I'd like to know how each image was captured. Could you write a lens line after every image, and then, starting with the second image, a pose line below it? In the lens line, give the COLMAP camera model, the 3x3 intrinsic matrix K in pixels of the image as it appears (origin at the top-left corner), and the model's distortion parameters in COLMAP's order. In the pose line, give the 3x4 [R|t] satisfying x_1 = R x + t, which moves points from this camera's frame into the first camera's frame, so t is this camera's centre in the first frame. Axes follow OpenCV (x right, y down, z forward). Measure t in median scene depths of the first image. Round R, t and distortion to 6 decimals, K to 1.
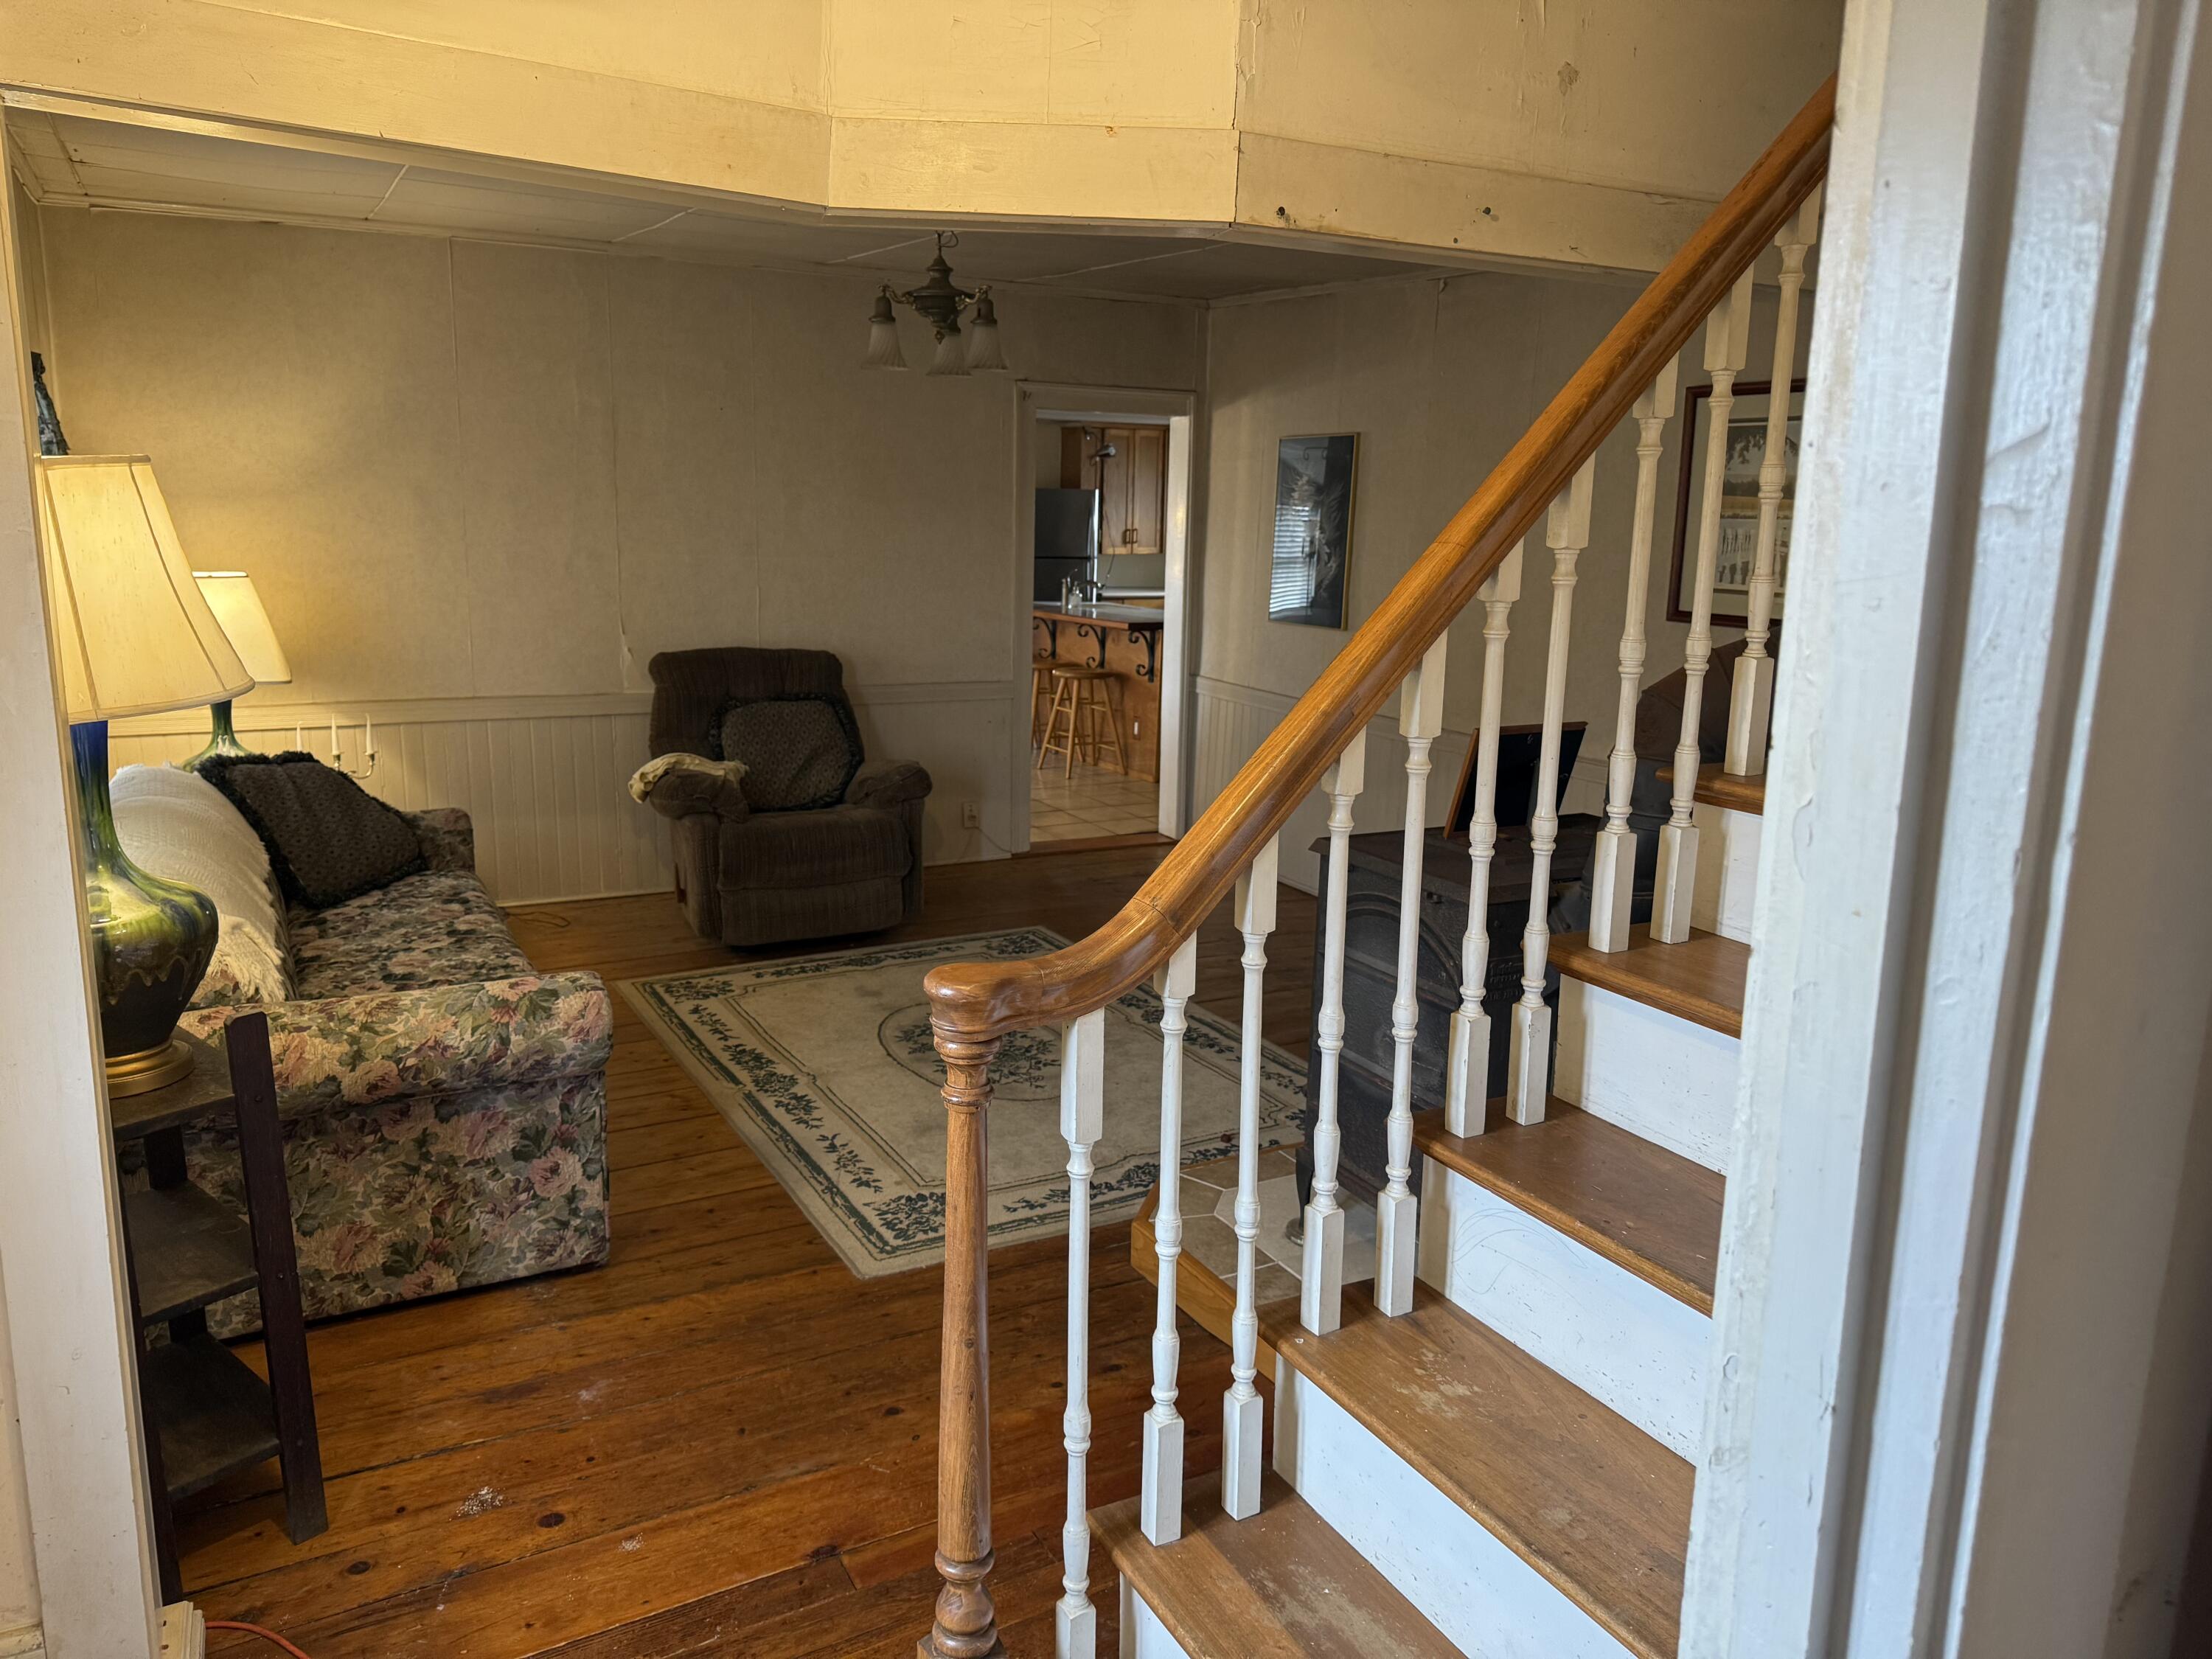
lens RADIAL K [[1572.6, 0, 1106.6], [0, 1572.6, 831.3], [0, 0, 1]] dist [0.002150, 0.000717]
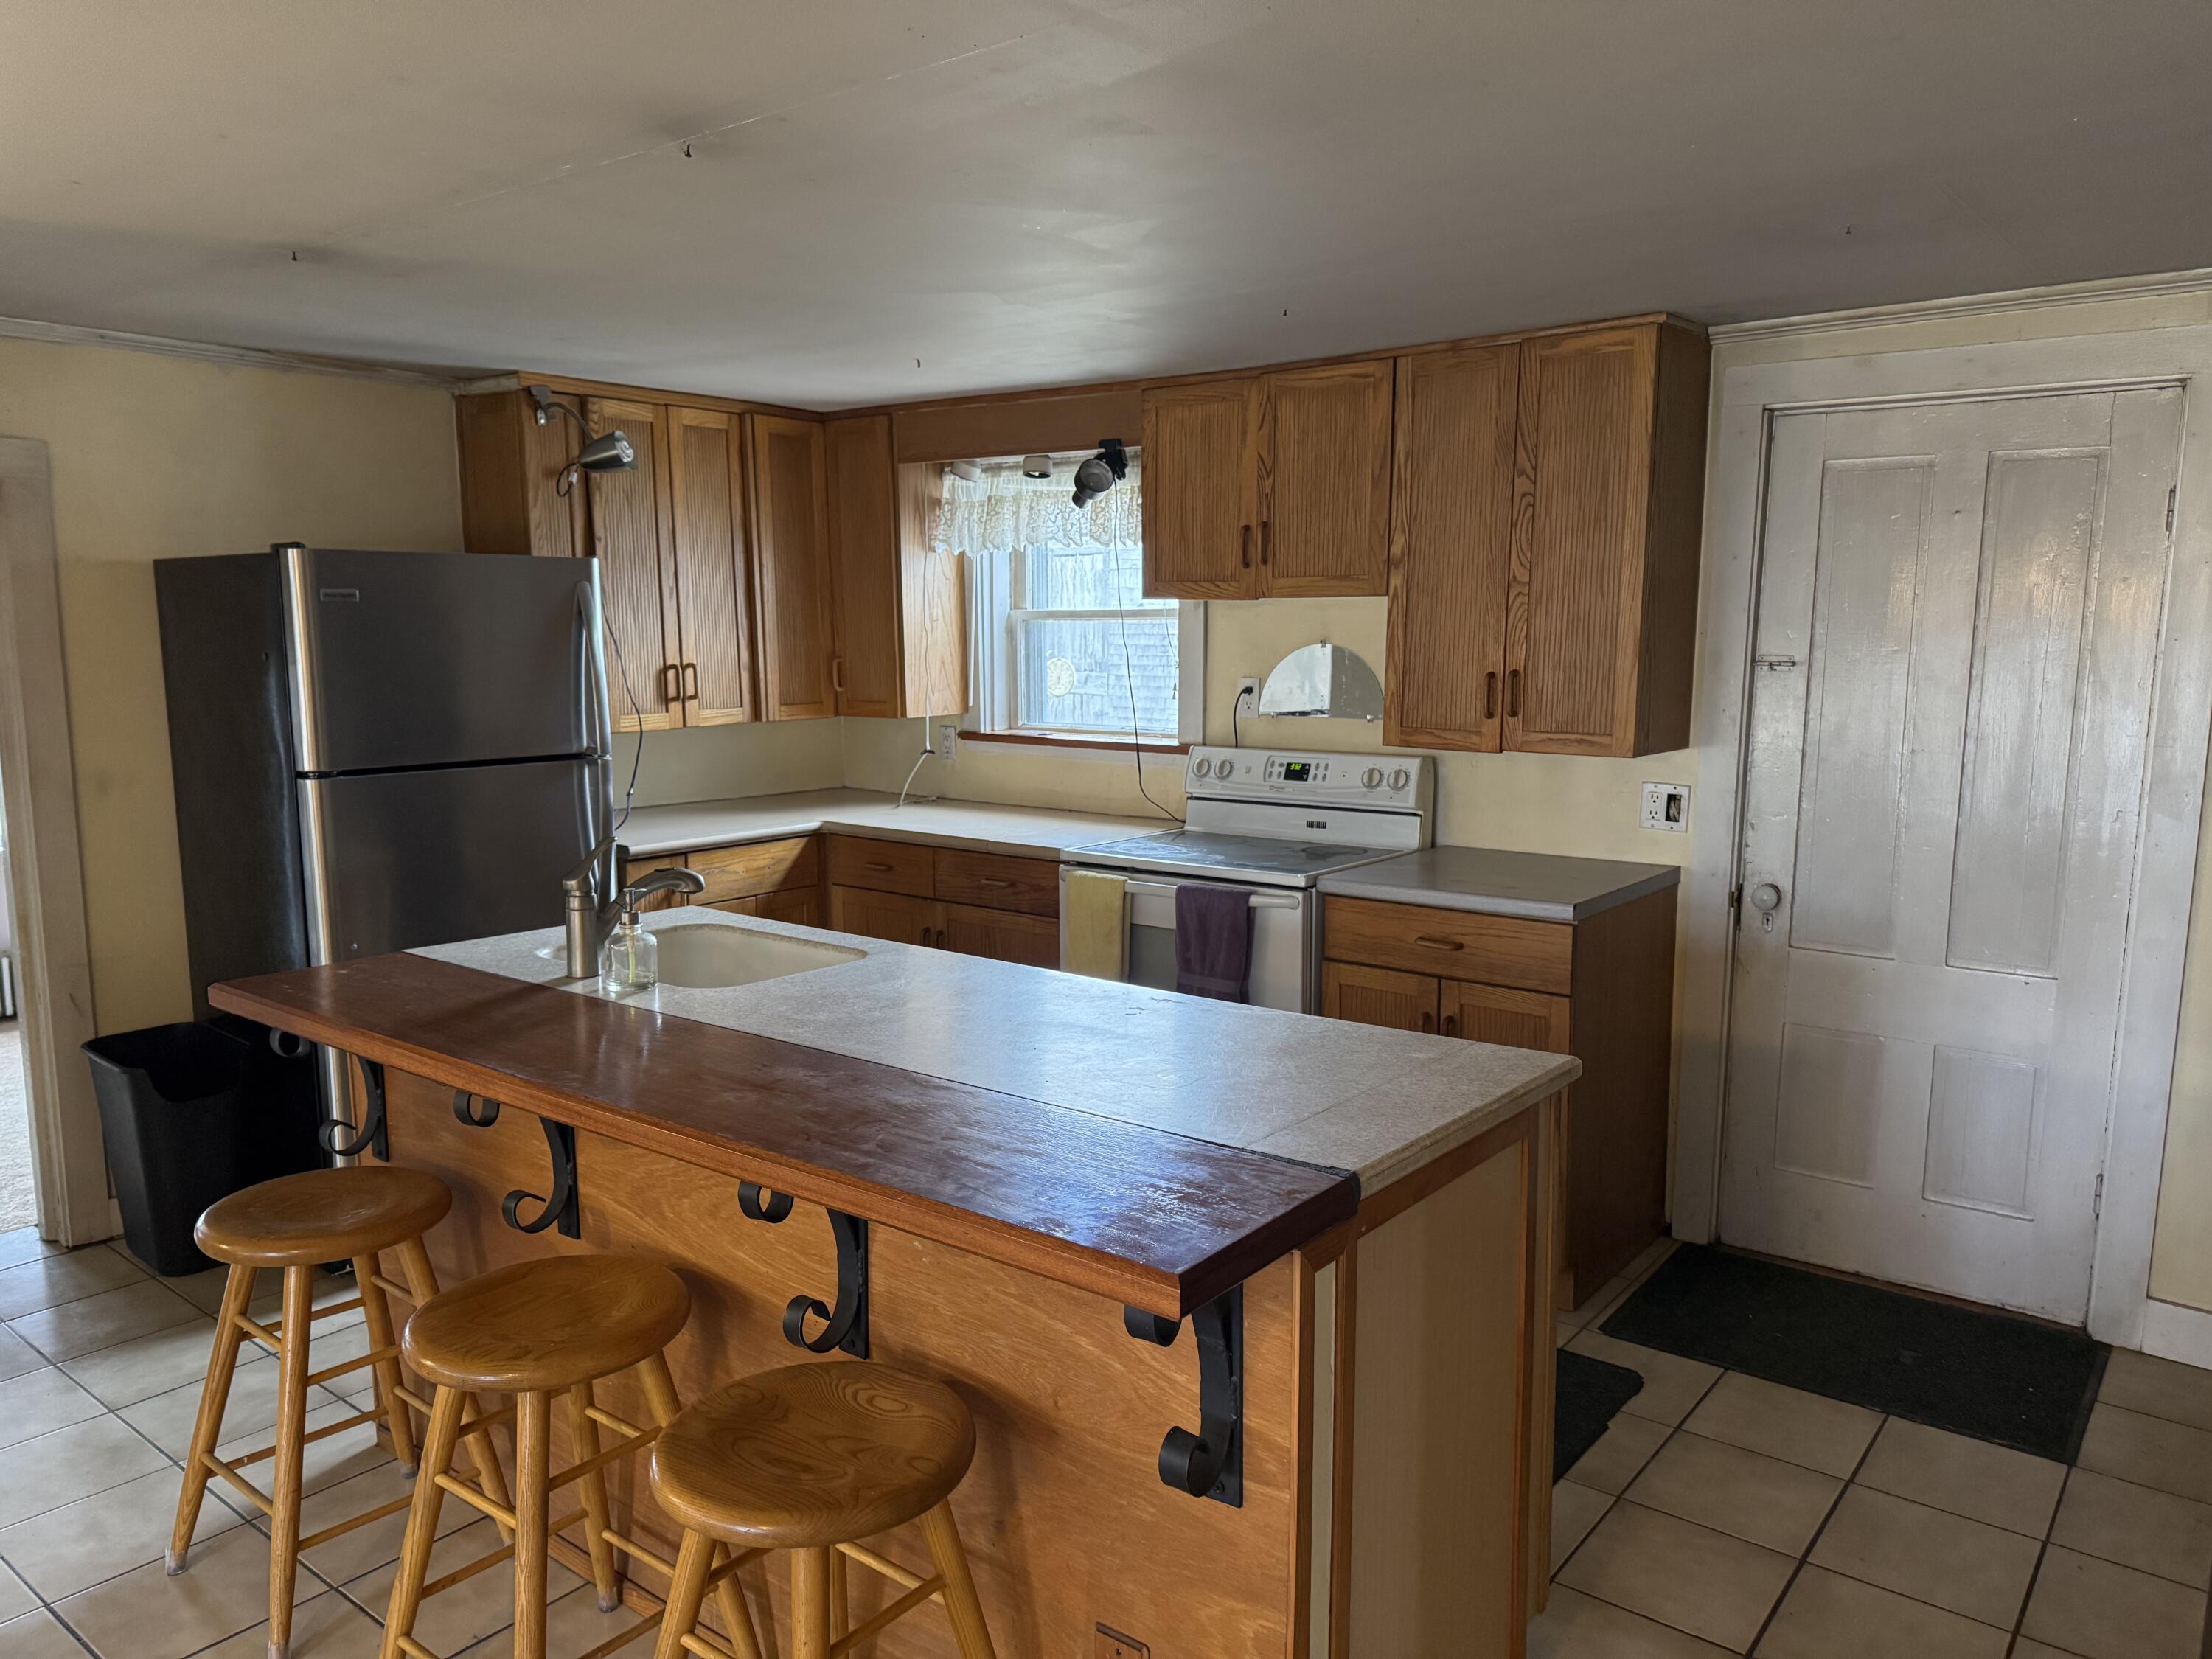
lens RADIAL K [[1572.6, 0, 1103.1], [0, 1572.6, 837.5], [0, 0, 1]] dist [0.002150, 0.000717]
pose [[0.916345, -0.056266, 0.396416, -0.043077], [0.077199, 0.996328, -0.037036, -0.128761], [-0.392877, 0.064541, 0.917323, 0.616404]]
